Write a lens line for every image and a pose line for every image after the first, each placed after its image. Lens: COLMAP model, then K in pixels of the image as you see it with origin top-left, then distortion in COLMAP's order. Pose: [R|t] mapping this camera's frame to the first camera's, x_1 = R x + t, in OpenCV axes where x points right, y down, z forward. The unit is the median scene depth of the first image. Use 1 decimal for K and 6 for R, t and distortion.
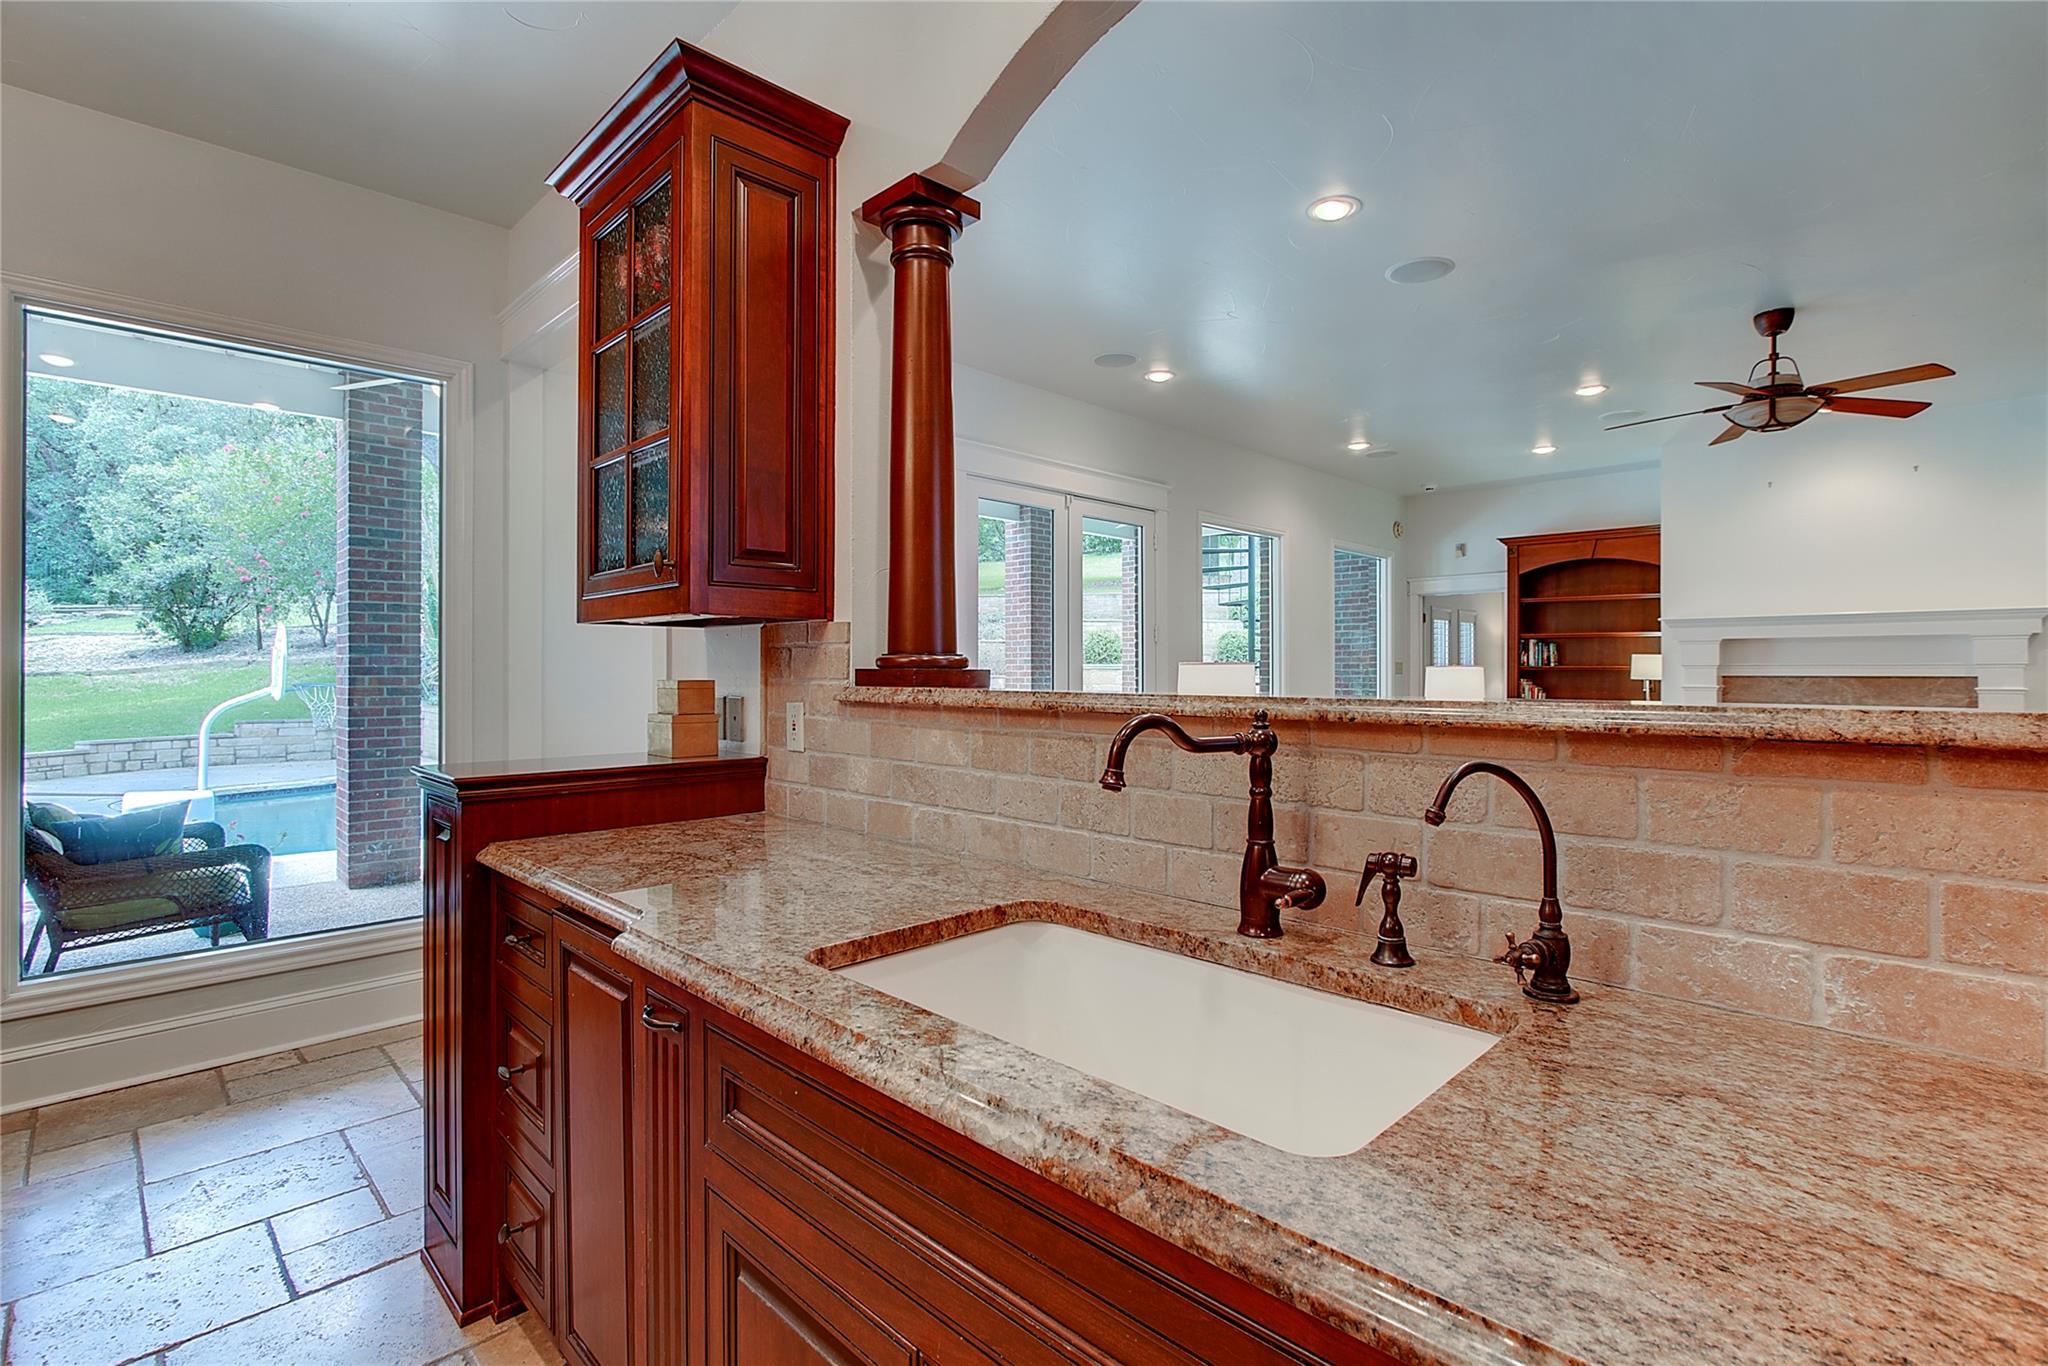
lens RADIAL K [[932.5, 0, 1019.4], [0, 932.5, 673.9], [0, 0, 1]] dist [-0.004121, -0.000352]
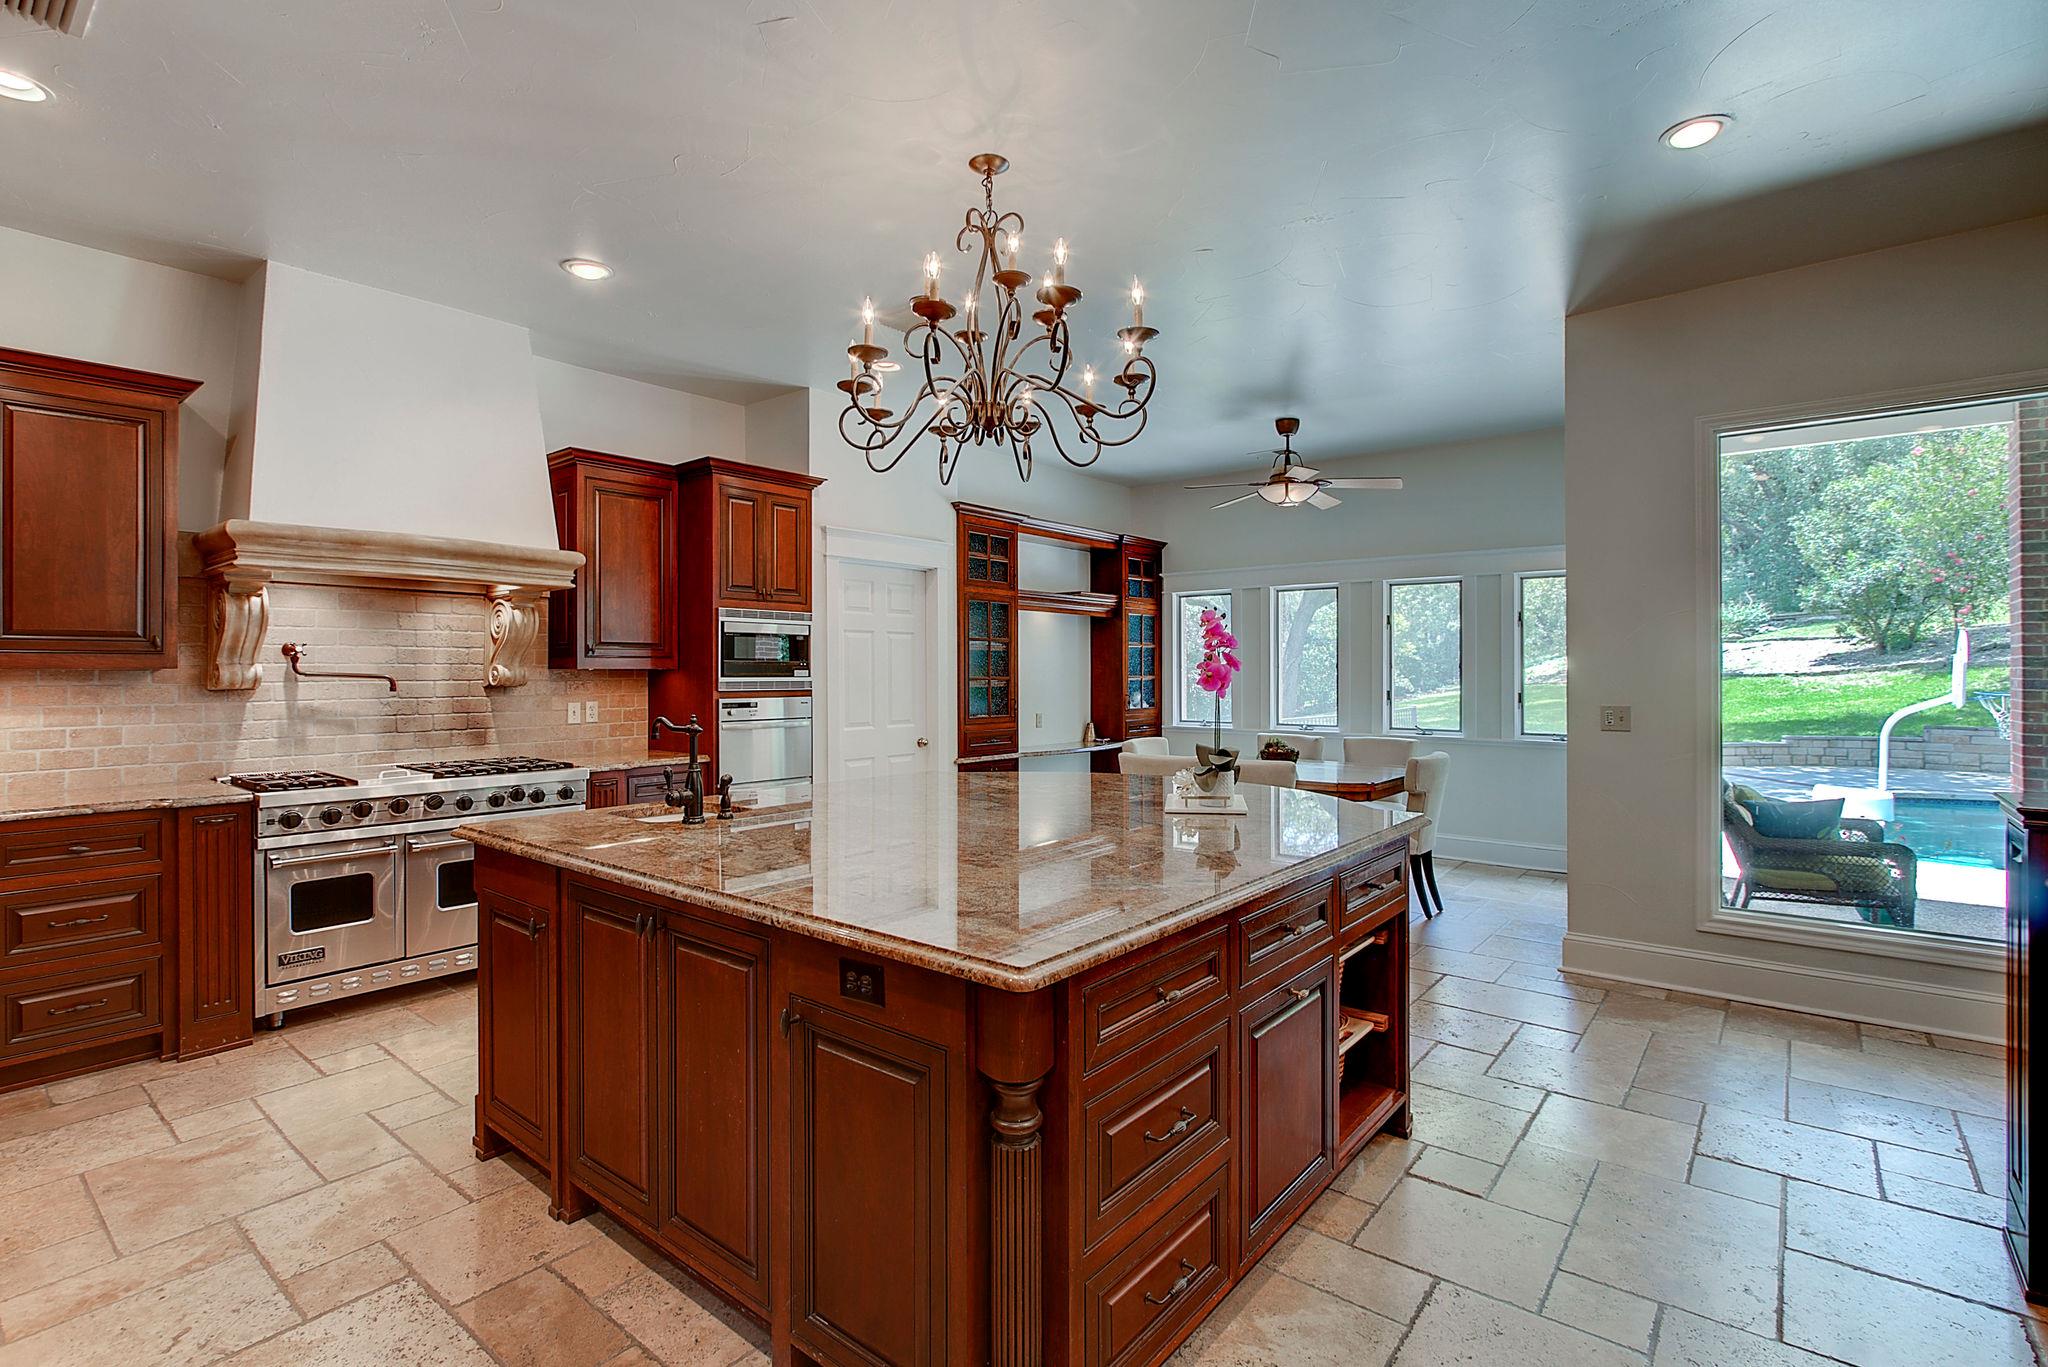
lens RADIAL K [[977.6, 0, 1028.1], [0, 977.6, 657.6], [0, 0, 1]] dist [-0.004328, 0.000693]
pose [[0.106201, -0.009344, -0.994301, 0.153855], [0.000714, 0.999956, -0.009321, -0.020879], [0.994344, 0.000280, 0.106203, -0.111060]]
